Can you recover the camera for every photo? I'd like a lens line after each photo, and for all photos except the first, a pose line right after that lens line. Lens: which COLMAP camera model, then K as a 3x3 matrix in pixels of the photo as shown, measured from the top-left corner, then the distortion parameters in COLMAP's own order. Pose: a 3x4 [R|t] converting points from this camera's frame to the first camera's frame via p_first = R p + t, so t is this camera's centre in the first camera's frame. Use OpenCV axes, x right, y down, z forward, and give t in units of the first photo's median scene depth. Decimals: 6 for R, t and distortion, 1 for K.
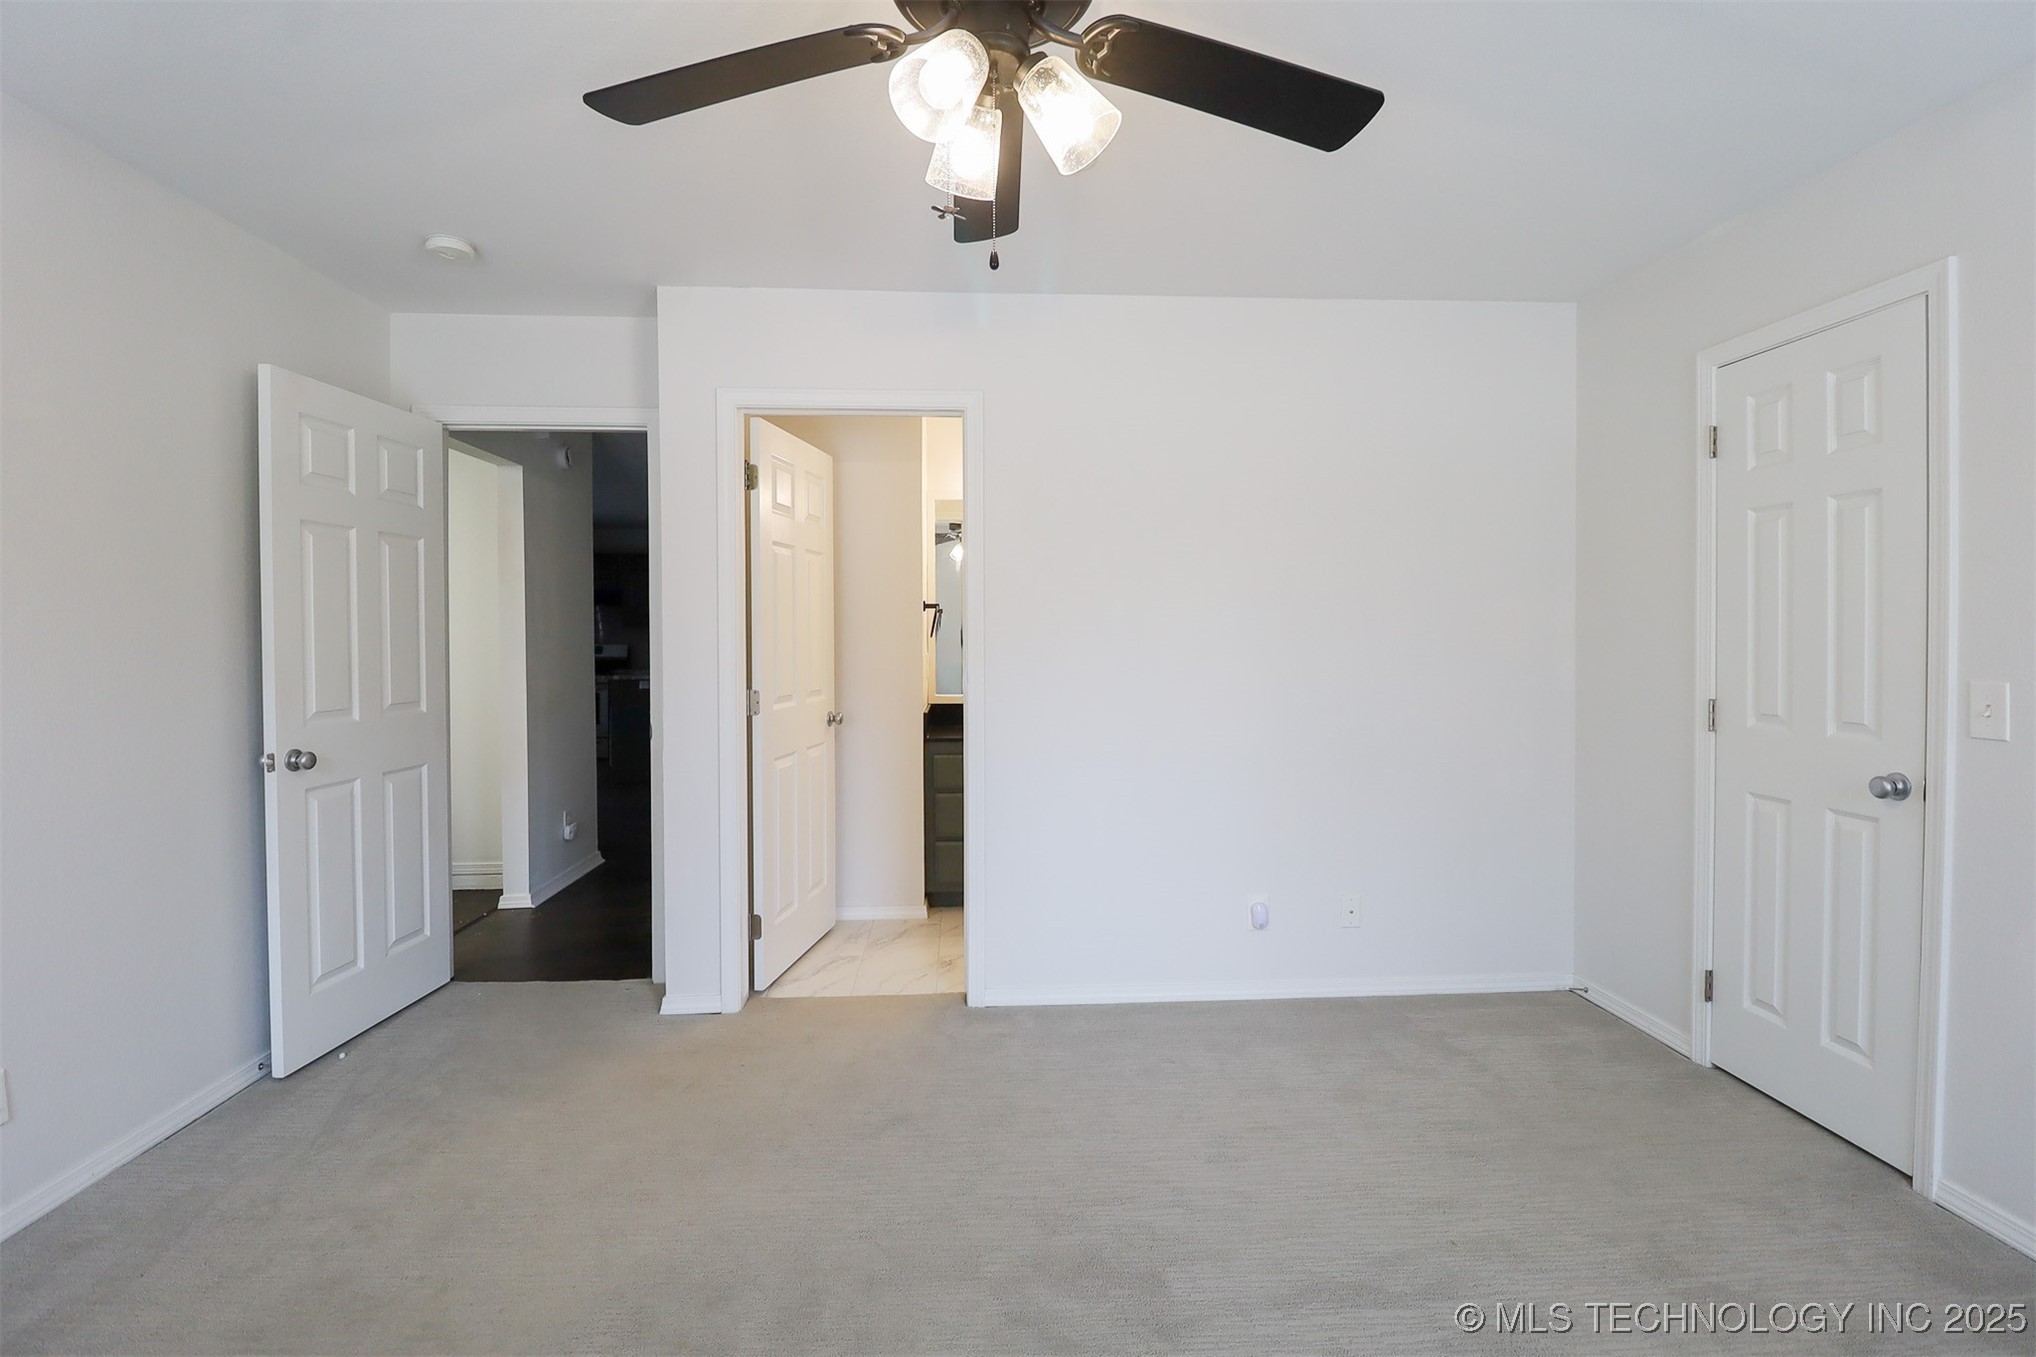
lens RADIAL K [[942.8, 0, 1024.4], [0, 942.8, 661.5], [0, 0, 1]] dist [-0.003354, -0.009890]
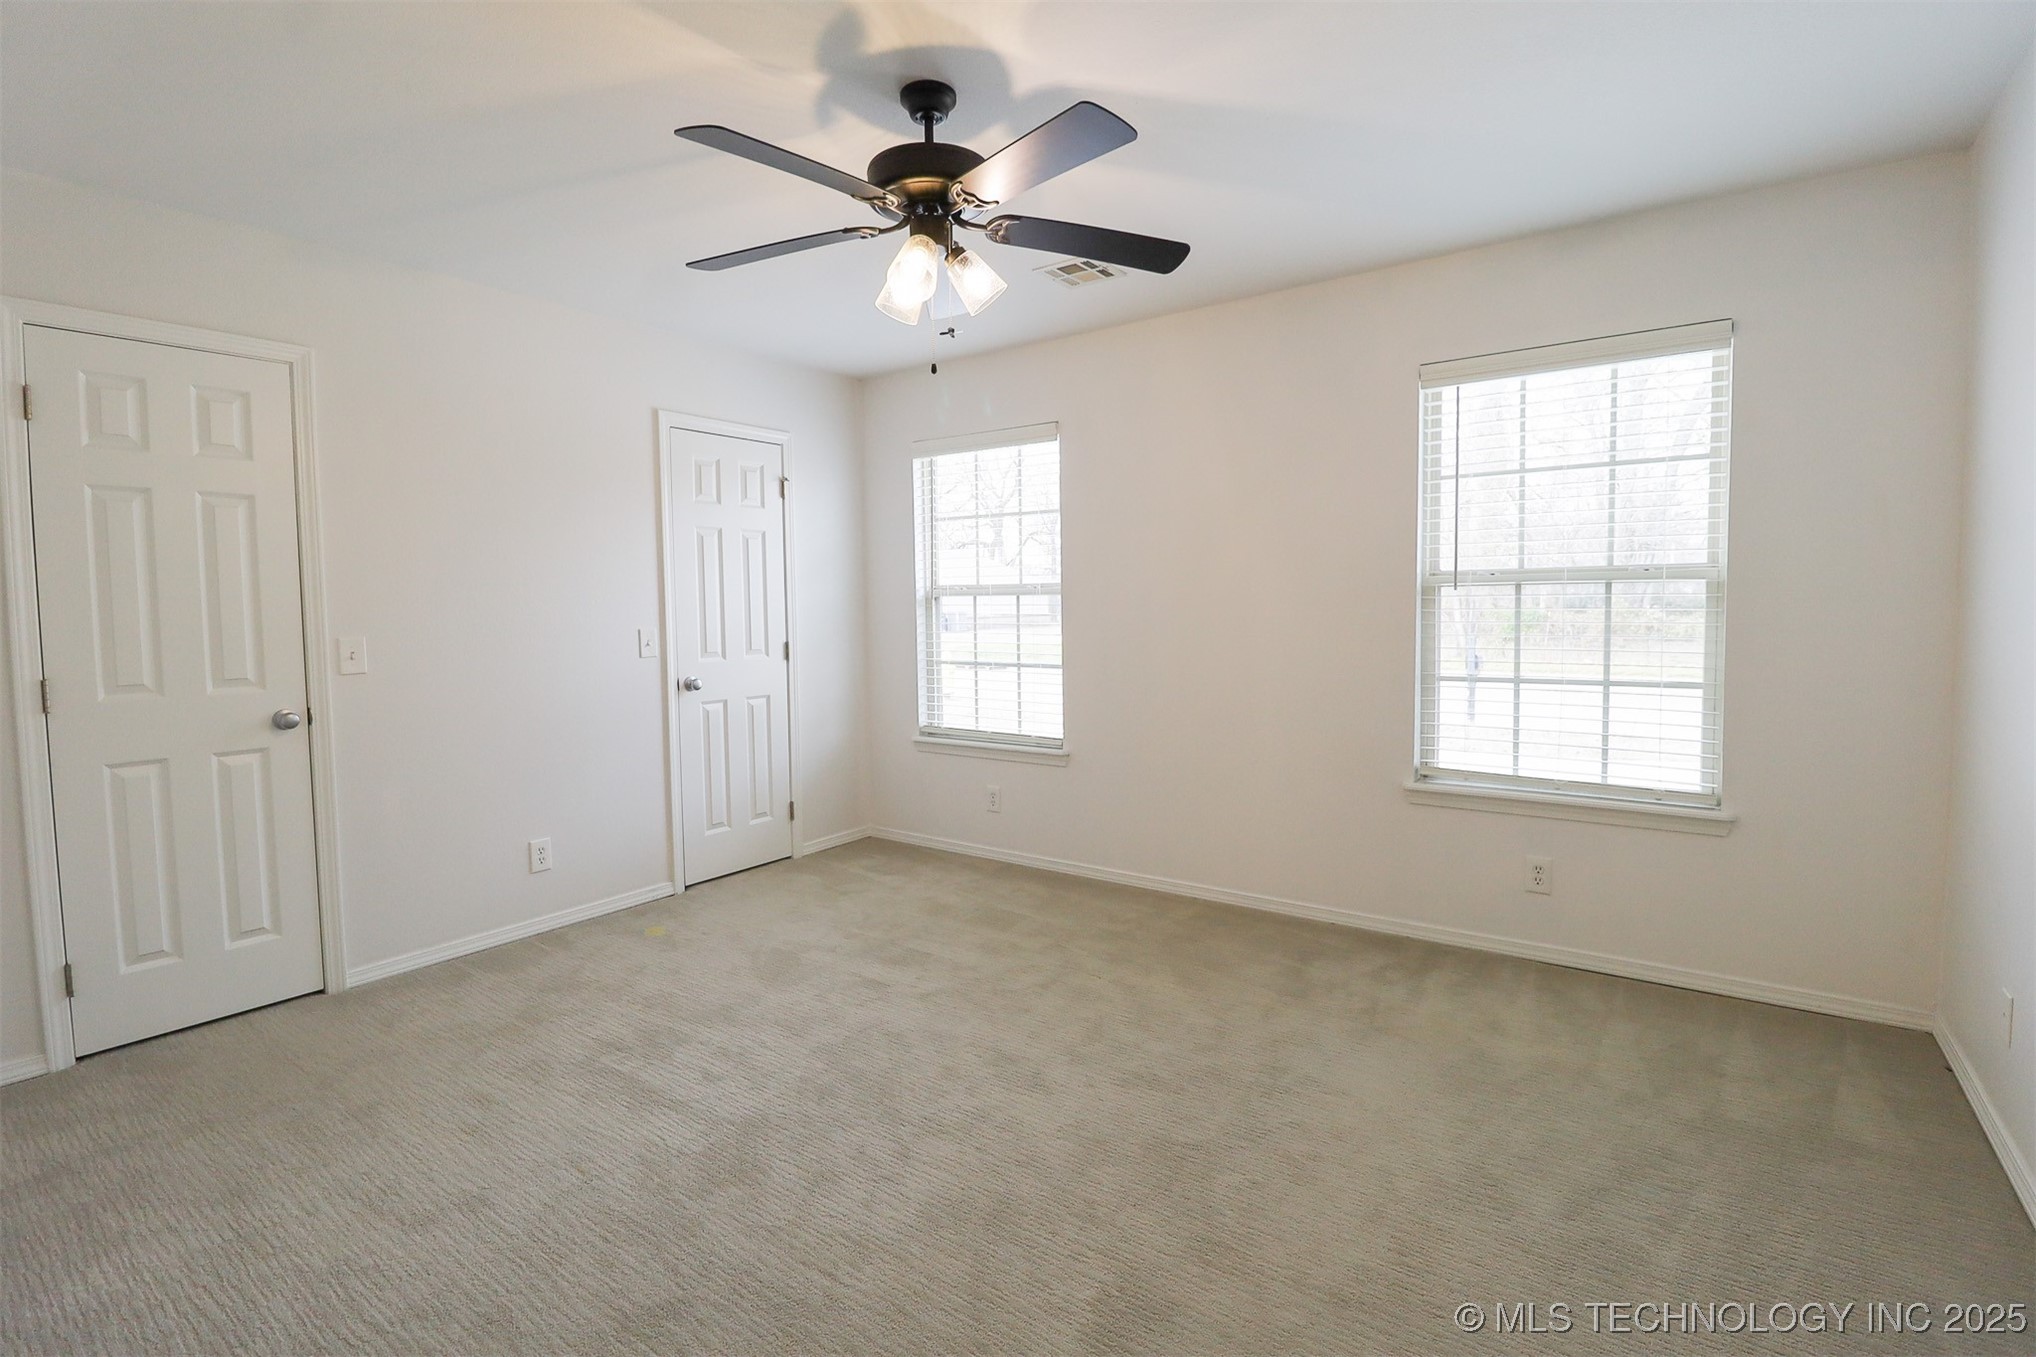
lens RADIAL K [[942.8, 0, 999.6], [0, 942.8, 668.3], [0, 0, 1]] dist [-0.003354, -0.009890]
pose [[-0.762832, -0.028442, 0.645971, -0.694313], [0.027259, 0.996729, 0.076077, -0.016757], [-0.646022, 0.075643, -0.759562, 1.276546]]
